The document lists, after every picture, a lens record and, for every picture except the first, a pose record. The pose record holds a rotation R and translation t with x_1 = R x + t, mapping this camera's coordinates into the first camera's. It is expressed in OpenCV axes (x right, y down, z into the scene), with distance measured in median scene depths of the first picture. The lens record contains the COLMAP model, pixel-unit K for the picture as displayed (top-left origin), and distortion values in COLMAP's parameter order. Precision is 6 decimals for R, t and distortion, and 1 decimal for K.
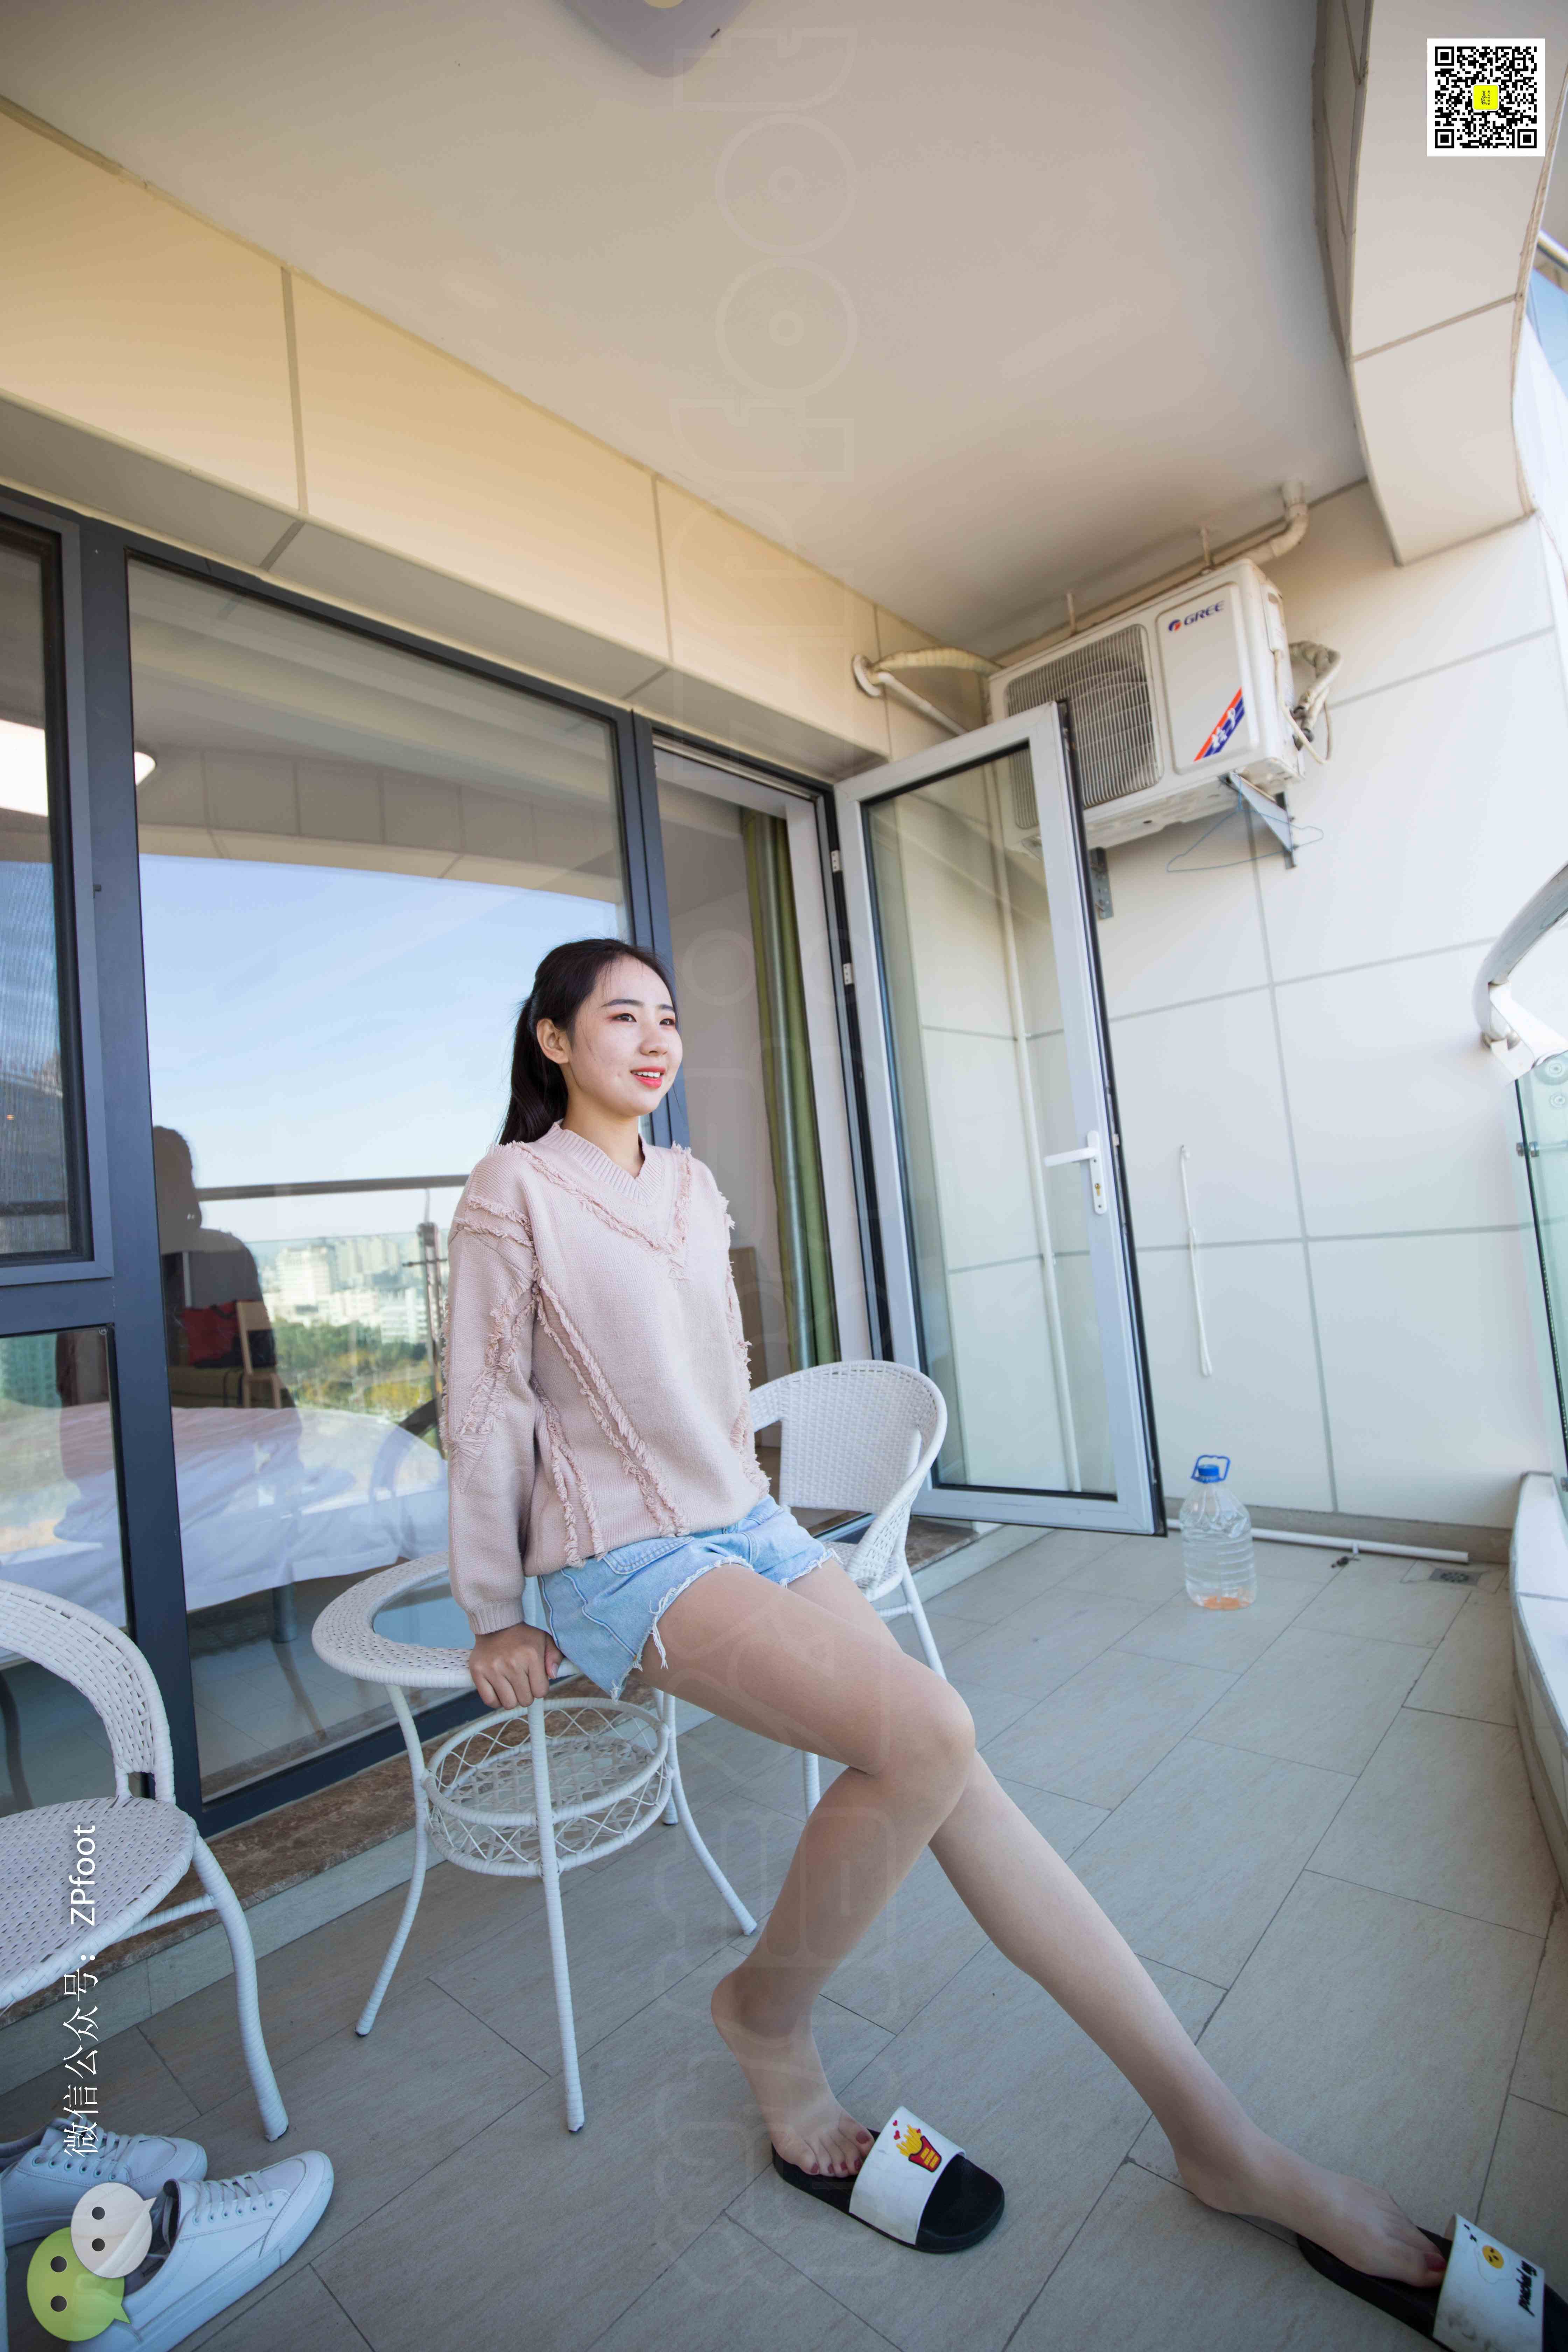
lens RADIAL K [[1087.0, 0, 786.1], [0, 1087.0, 1176.2], [0, 0, 1]] dist [-0.001359, -0.000178]
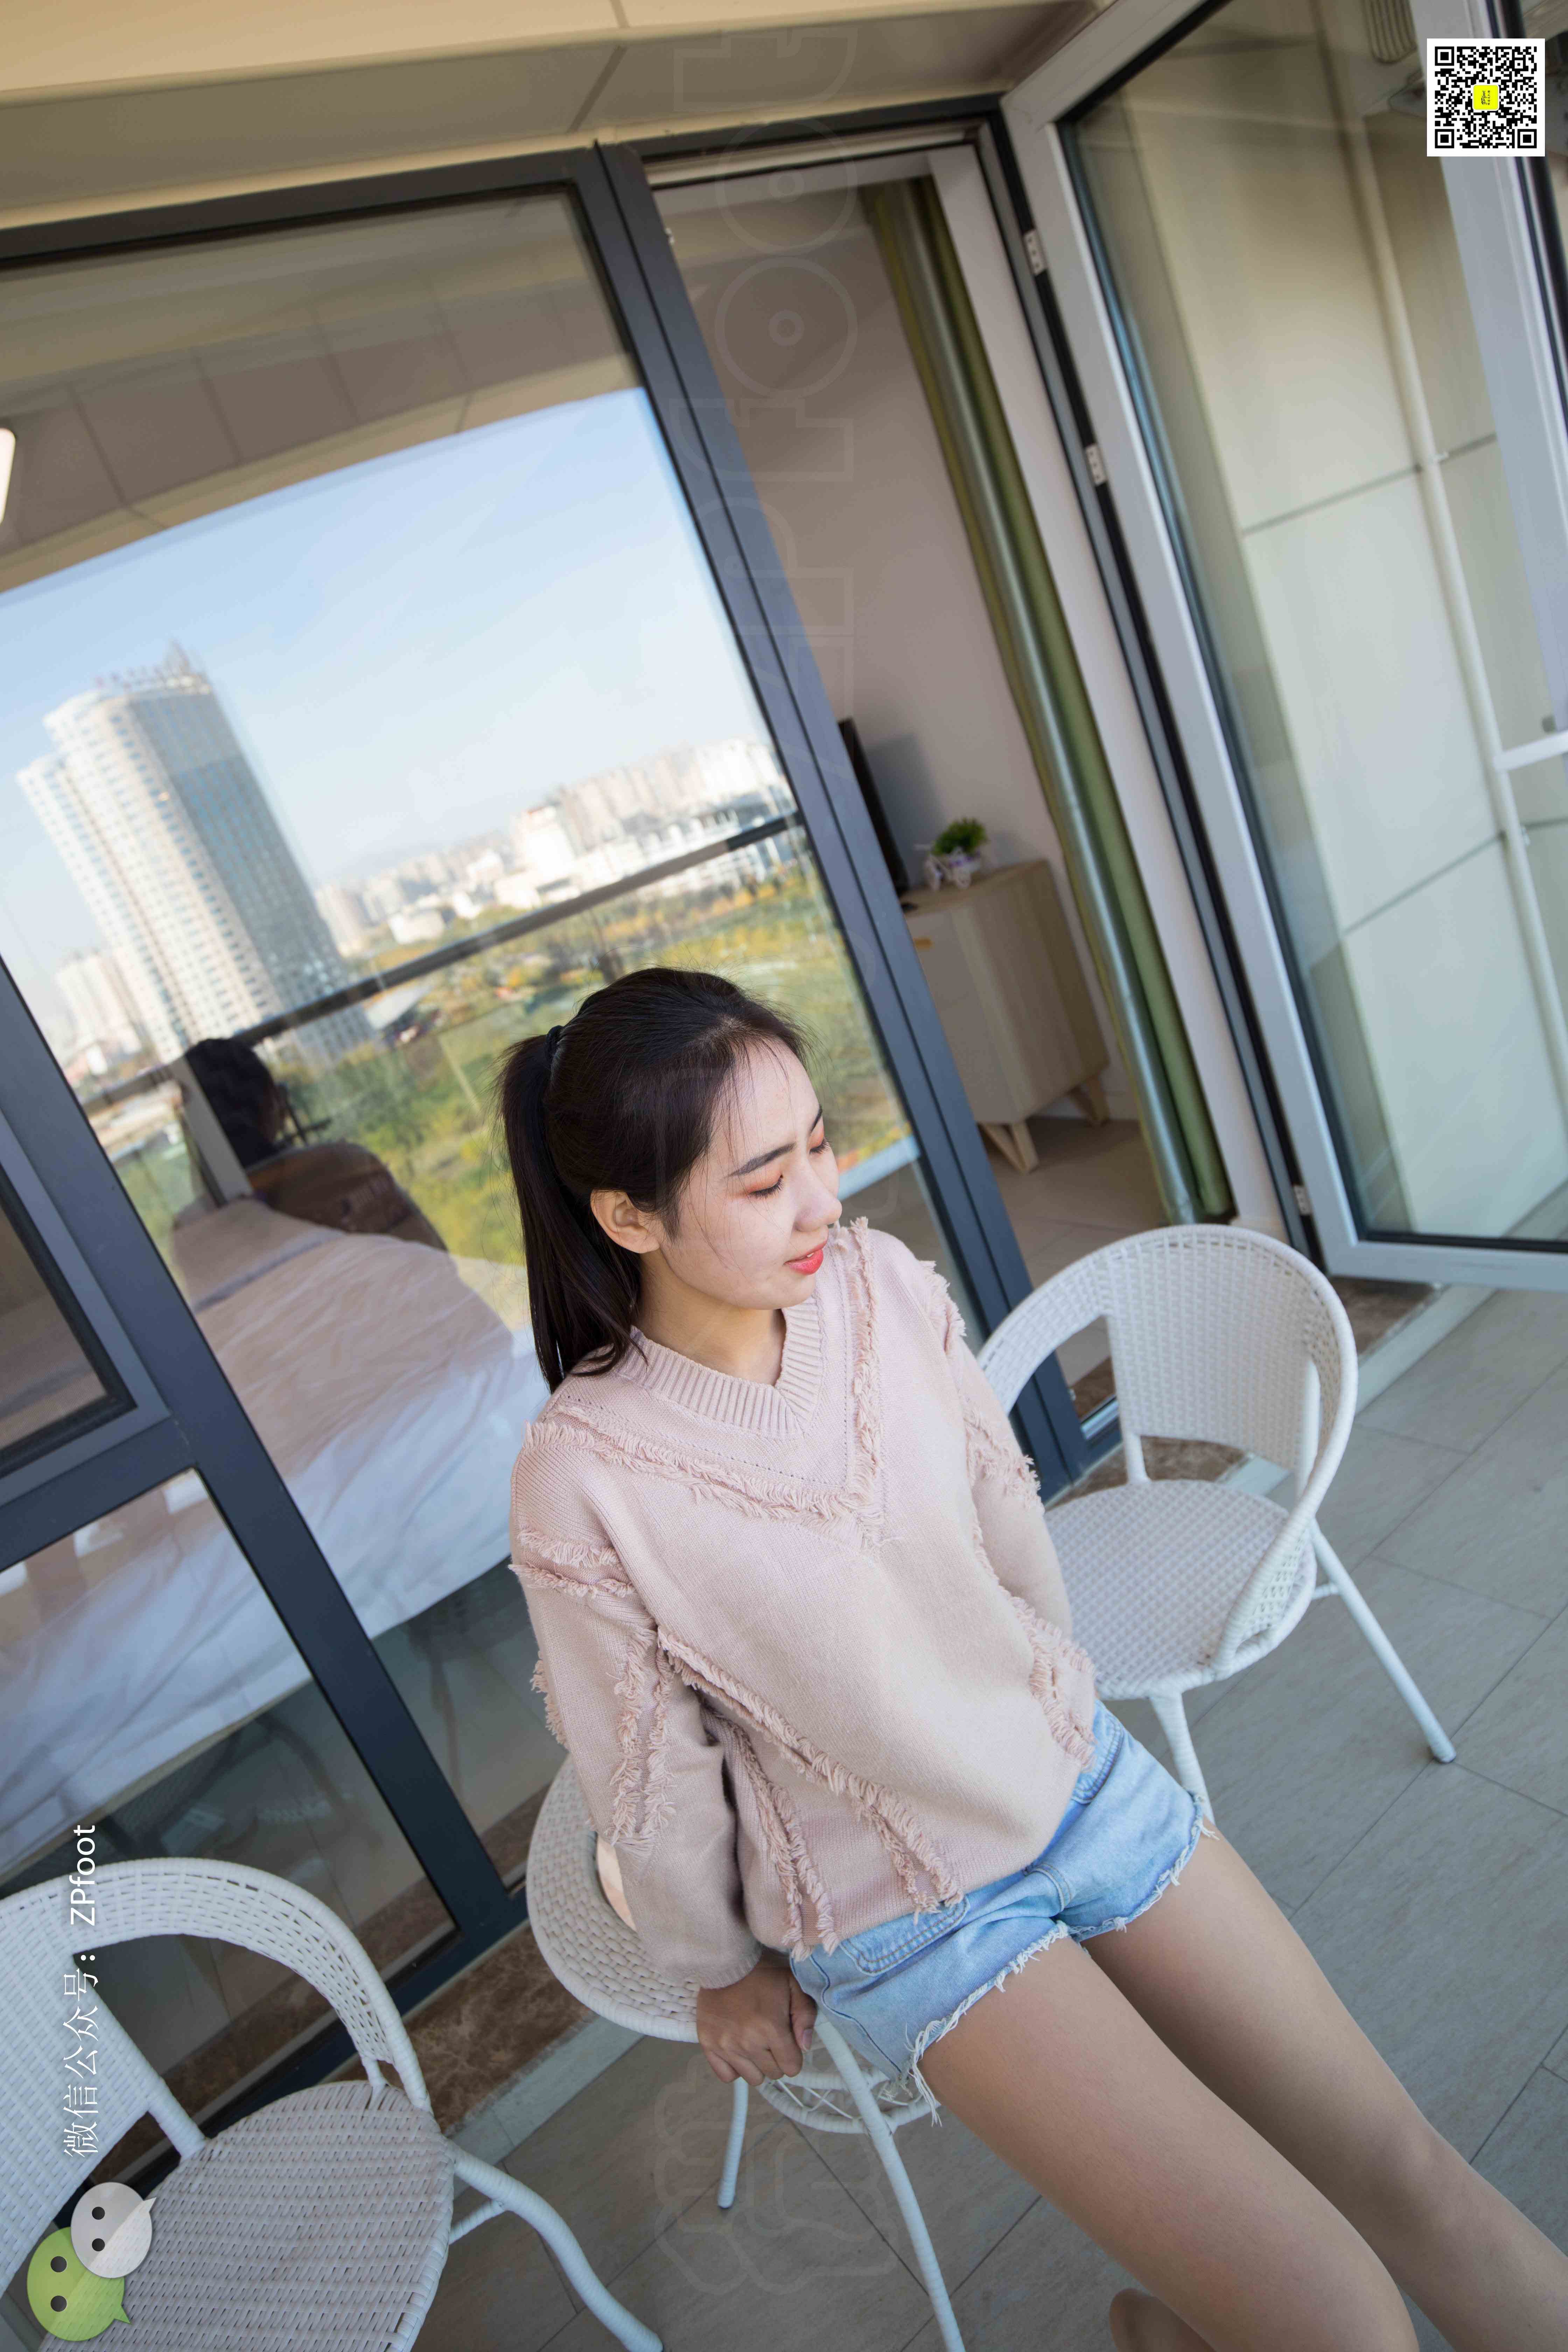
lens RADIAL K [[1369.1, 0, 790.2], [0, 1369.1, 1170.7], [0, 0, 1]] dist [-0.007505, -0.001499]
pose [[0.941354, -0.166091, -0.293711, 0.086345], [0.268858, 0.895181, 0.355480, -0.239568], [0.203883, -0.413599, 0.887337, 0.259513]]
